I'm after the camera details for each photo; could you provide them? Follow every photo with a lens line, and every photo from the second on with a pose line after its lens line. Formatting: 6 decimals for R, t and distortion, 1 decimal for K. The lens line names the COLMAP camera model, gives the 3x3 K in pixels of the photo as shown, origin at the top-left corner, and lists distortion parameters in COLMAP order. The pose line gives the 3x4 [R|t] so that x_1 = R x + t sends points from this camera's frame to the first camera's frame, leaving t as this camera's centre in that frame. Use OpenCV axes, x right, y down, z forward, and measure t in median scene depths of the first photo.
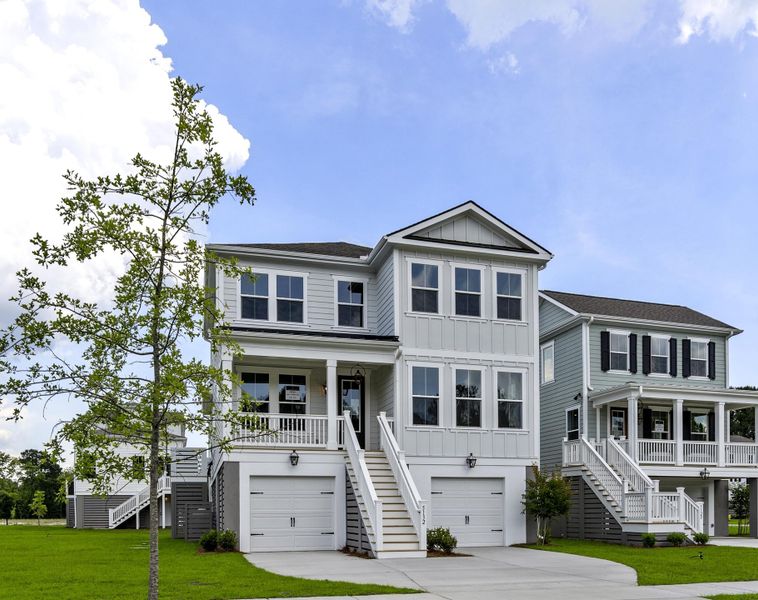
lens RADIAL K [[646.6, 0, 379.0], [0, 646.6, 300.0], [0, 0, 1]] dist [0.006369, -0.002883]
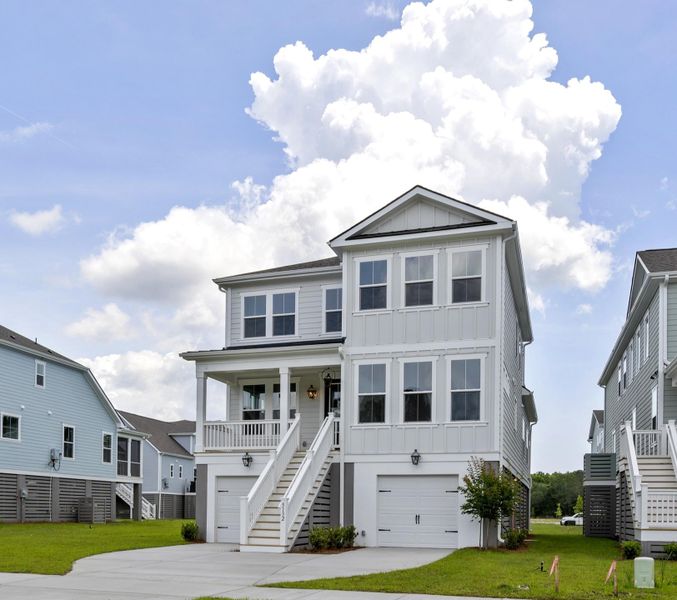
lens RADIAL K [[626.8, 0, 338.5], [0, 626.8, 300.0], [0, 0, 1]] dist [-0.000995, 0.012098]
pose [[0.840880, -0.158463, -0.517503, 0.534598], [0.154542, 0.986668, -0.051012, 0.046538], [0.518688, -0.037082, 0.854159, 0.151040]]
